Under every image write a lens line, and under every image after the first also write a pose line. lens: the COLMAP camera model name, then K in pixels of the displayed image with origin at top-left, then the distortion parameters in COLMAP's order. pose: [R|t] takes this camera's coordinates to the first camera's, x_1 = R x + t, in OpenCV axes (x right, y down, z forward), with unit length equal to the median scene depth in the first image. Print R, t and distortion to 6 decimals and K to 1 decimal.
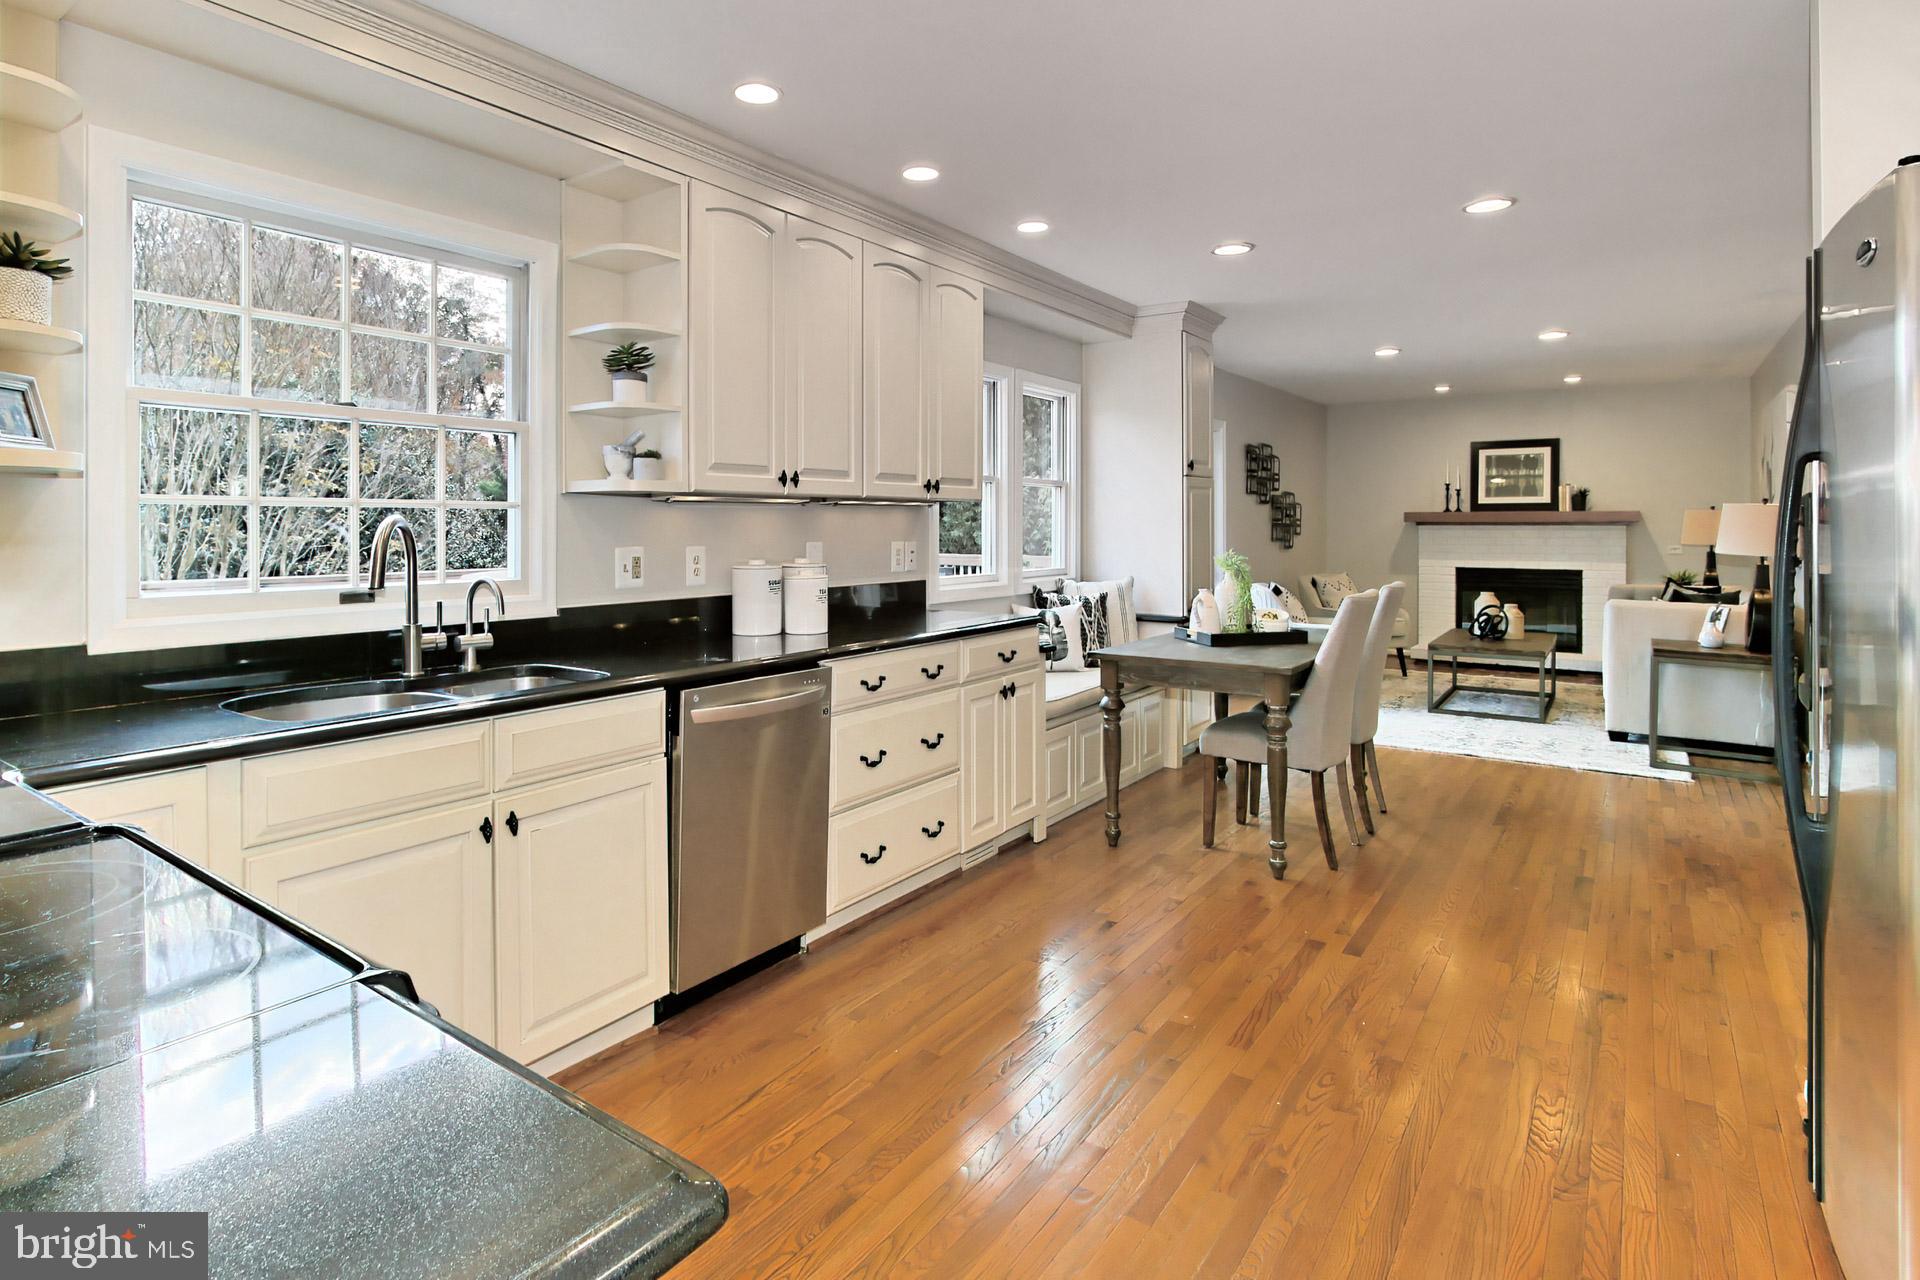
lens RADIAL K [[979.5, 0, 958.6], [0, 979.5, 535.1], [0, 0, 1]] dist [-0.001668, -0.000149]
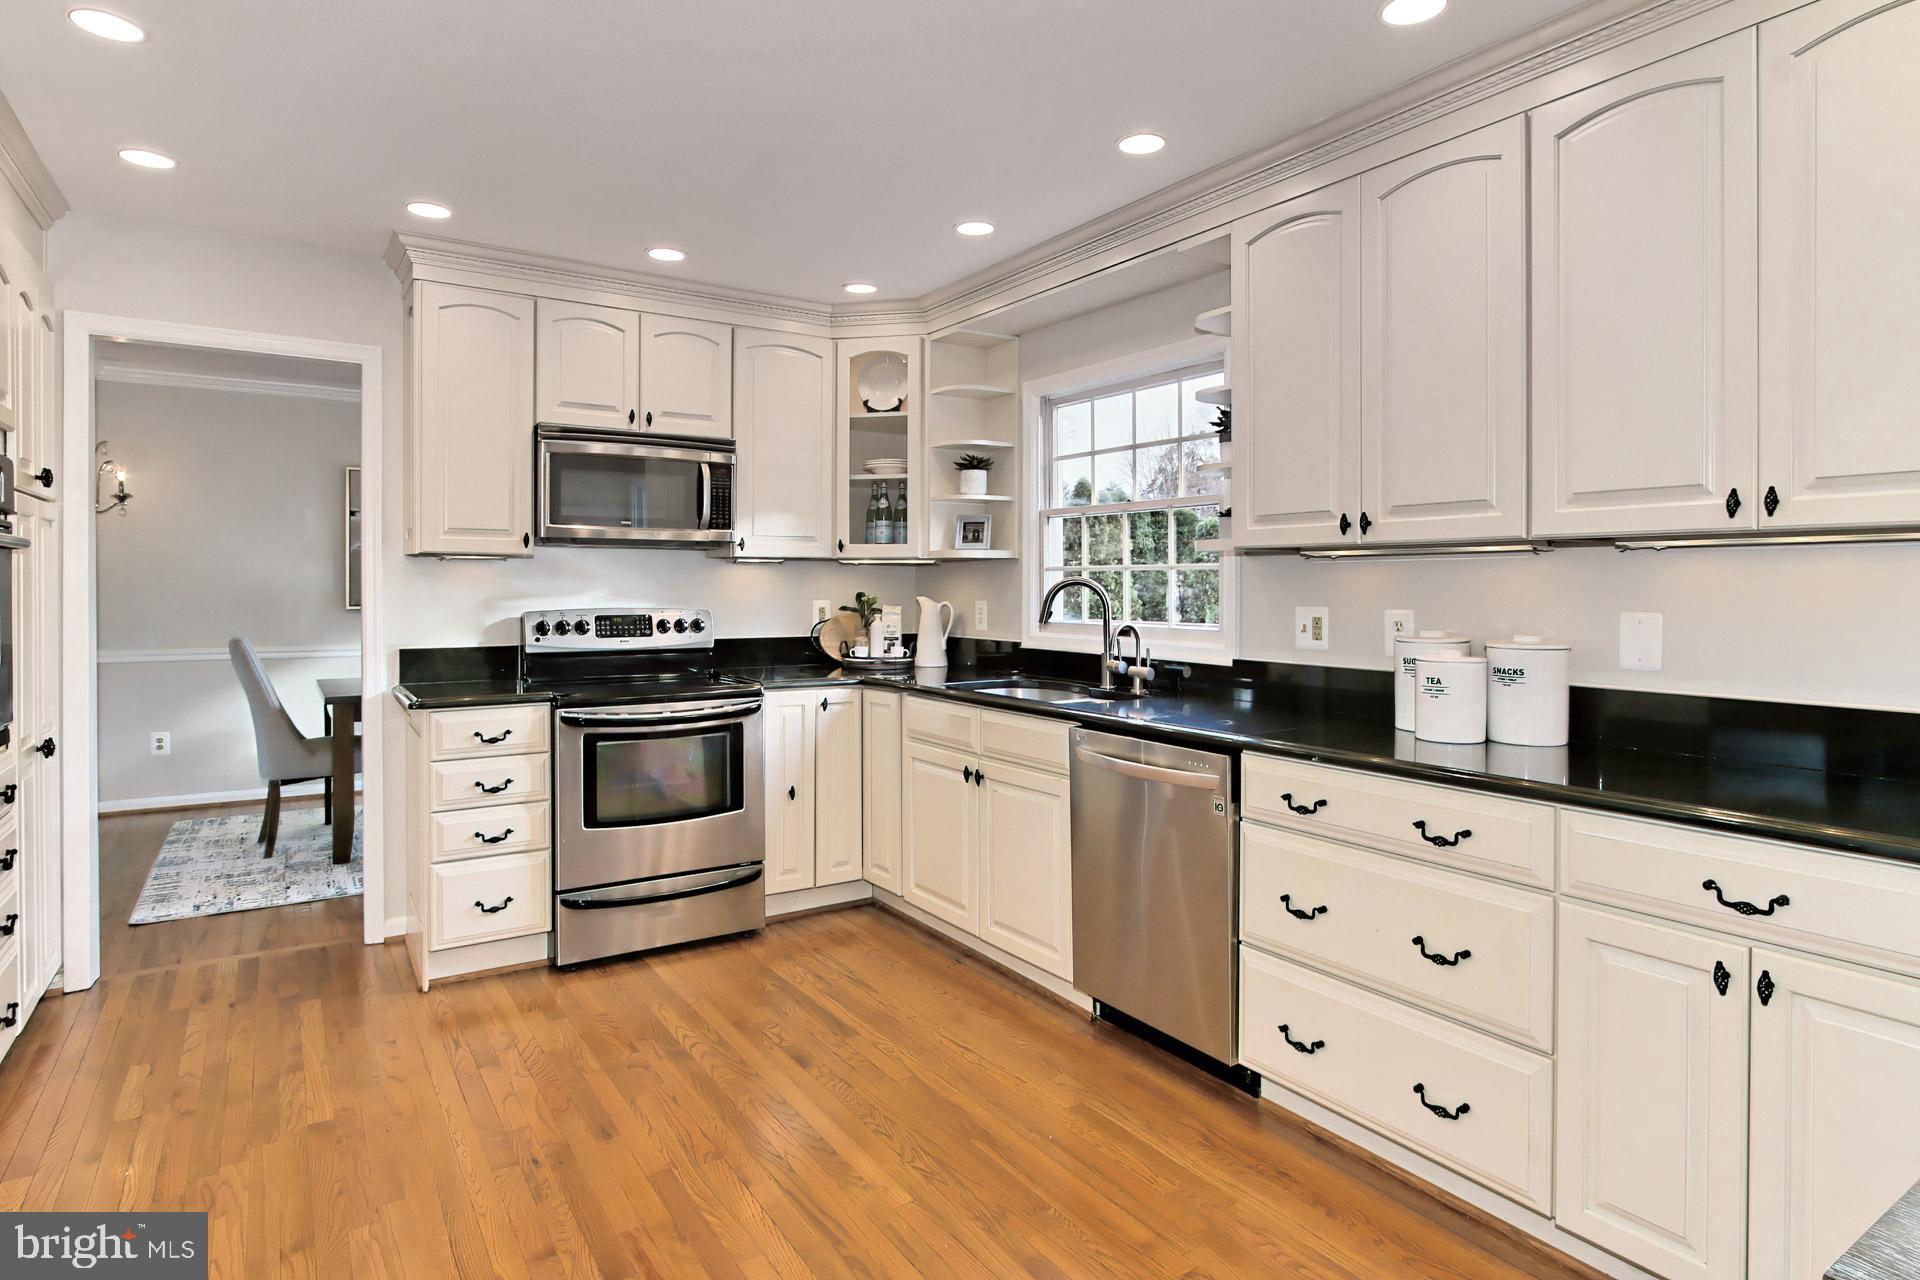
lens RADIAL K [[1025.5, 0, 958.0], [0, 1025.5, 574.8], [0, 0, 1]] dist [0.015332, 0.000285]
pose [[-0.358175, -0.004815, -0.933642, 0.711630], [-0.007633, 0.999968, -0.002229, -0.013502], [0.933623, 0.006328, -0.358200, 1.031040]]
